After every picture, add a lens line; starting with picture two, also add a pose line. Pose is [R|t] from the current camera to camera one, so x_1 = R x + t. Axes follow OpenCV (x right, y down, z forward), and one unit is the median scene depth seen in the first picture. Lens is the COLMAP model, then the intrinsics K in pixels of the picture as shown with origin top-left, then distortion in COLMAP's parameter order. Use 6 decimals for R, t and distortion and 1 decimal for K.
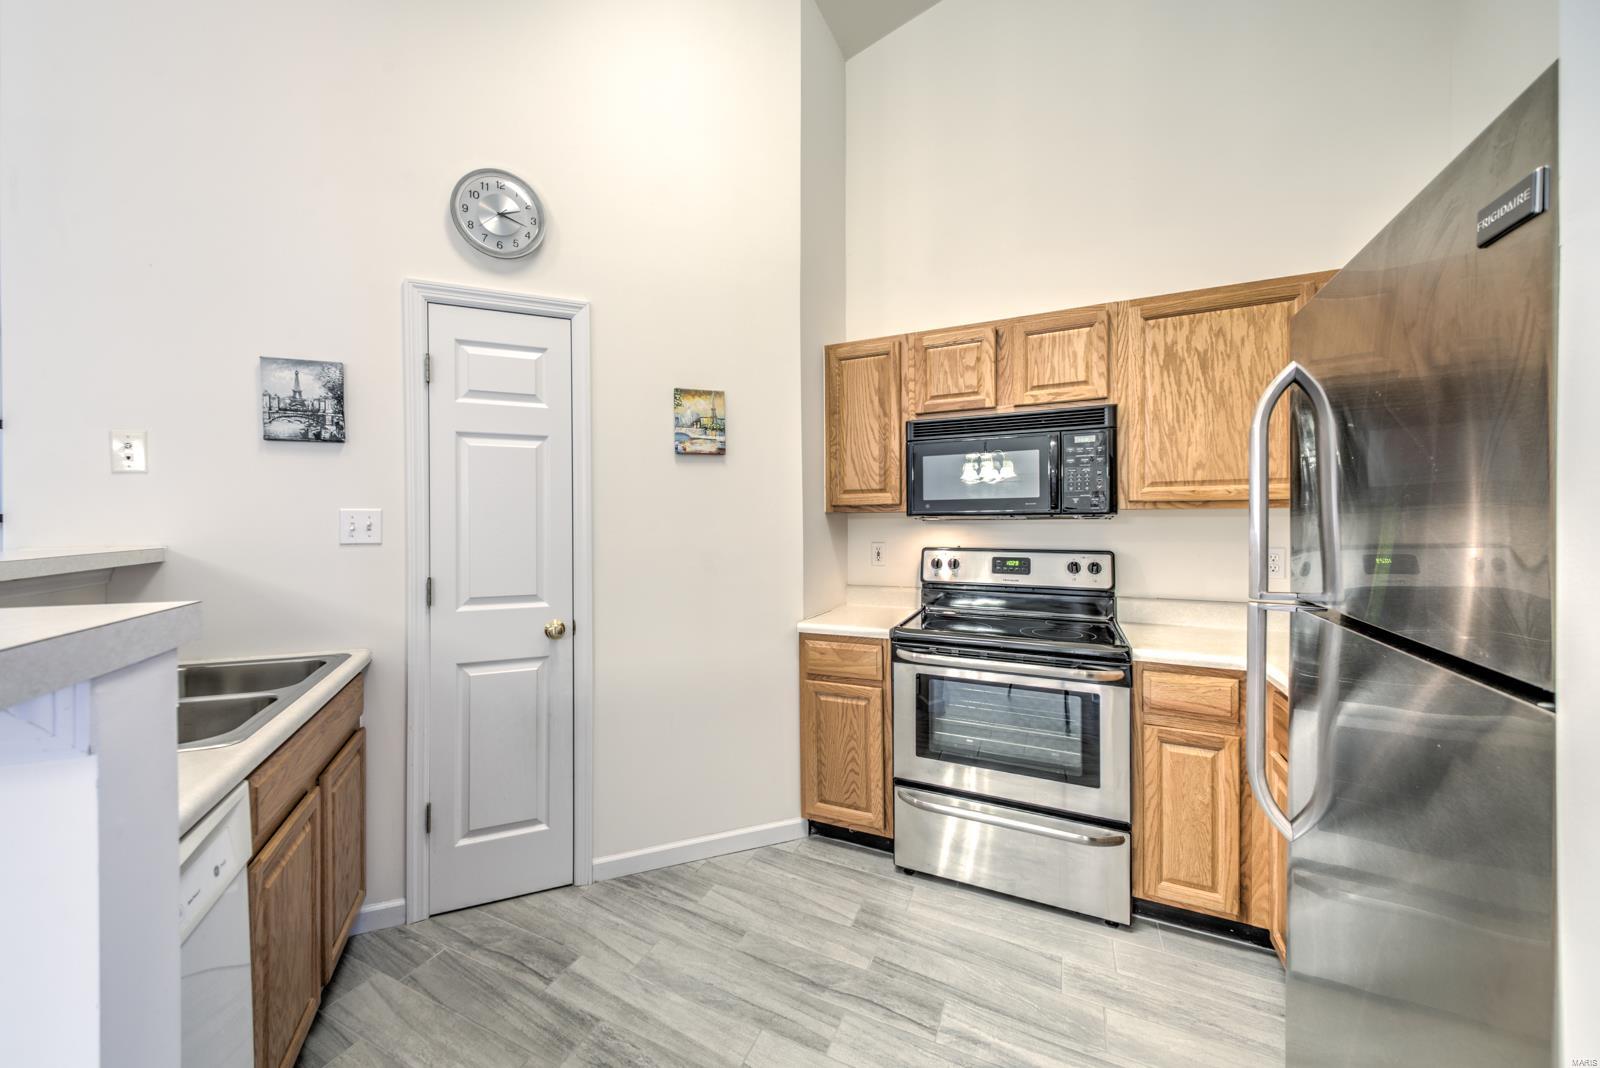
lens RADIAL K [[588.8, 0, 752.6], [0, 588.8, 528.1], [0, 0, 1]] dist [0.000929, 0.009885]
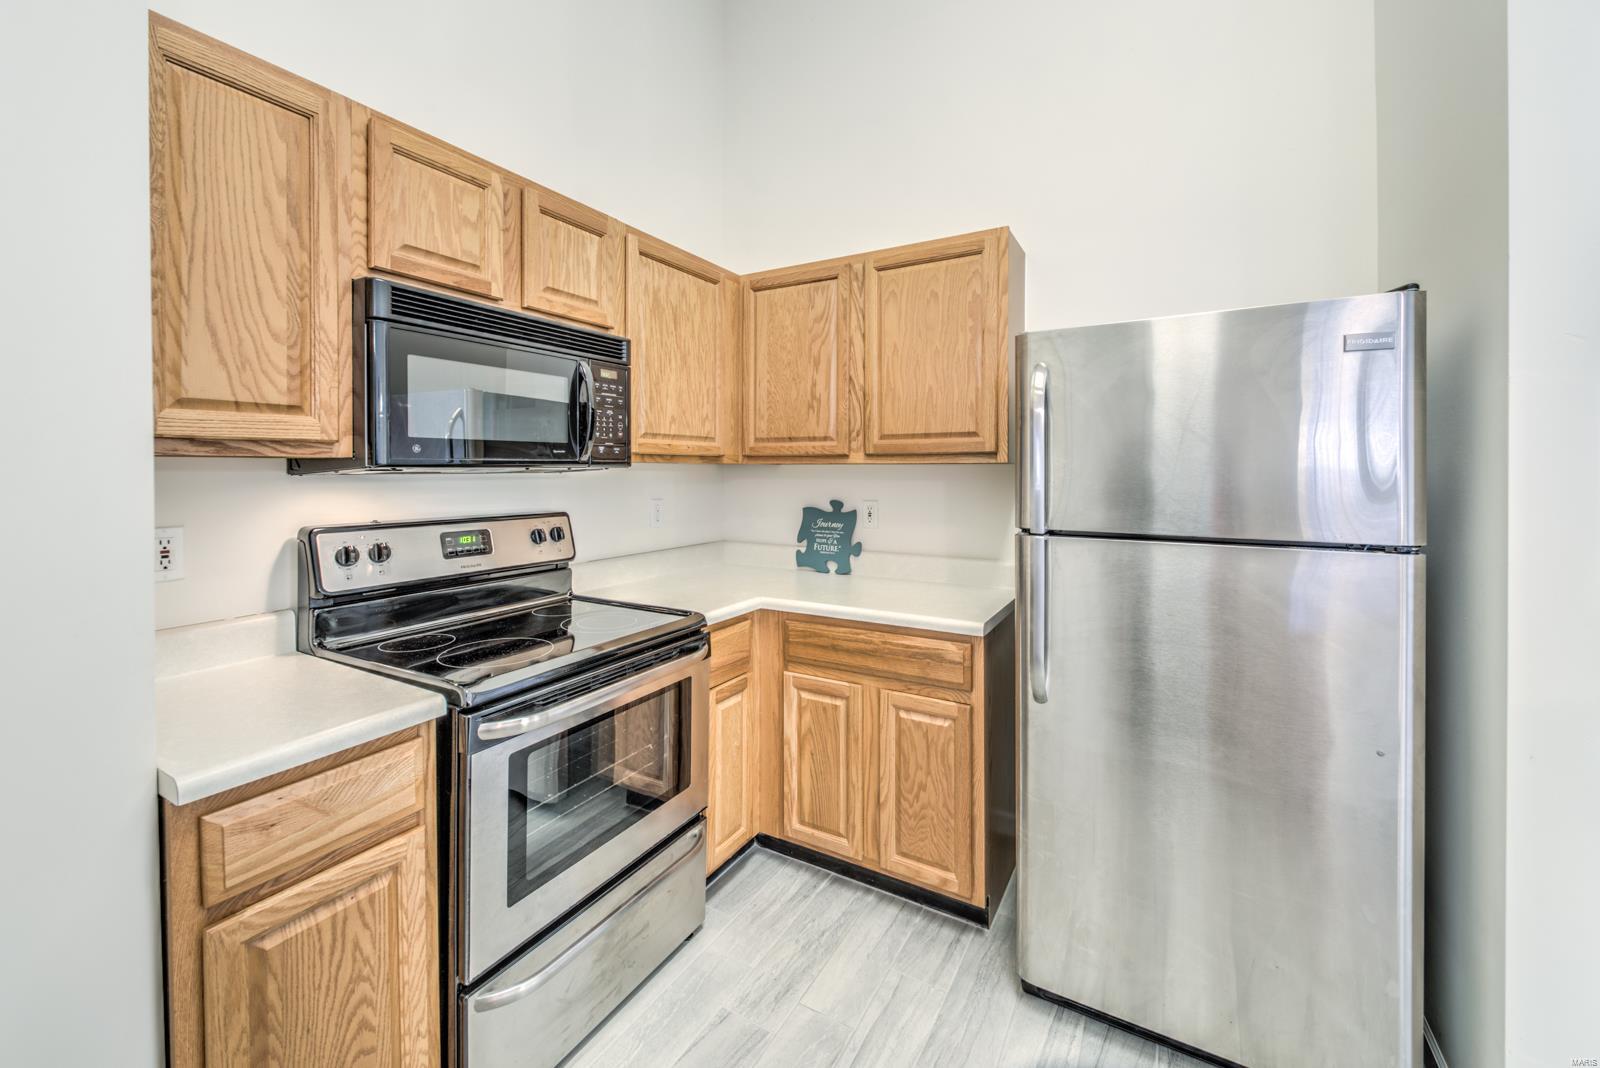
lens RADIAL K [[642.8, 0, 797.2], [0, 642.8, 474.1], [0, 0, 1]] dist [-0.000693, -0.000197]
pose [[0.057925, -0.000988, 0.998320, -0.296004], [0.010775, 0.999942, 0.000364, -0.011691], [-0.998263, 0.010736, 0.057932, 0.685687]]
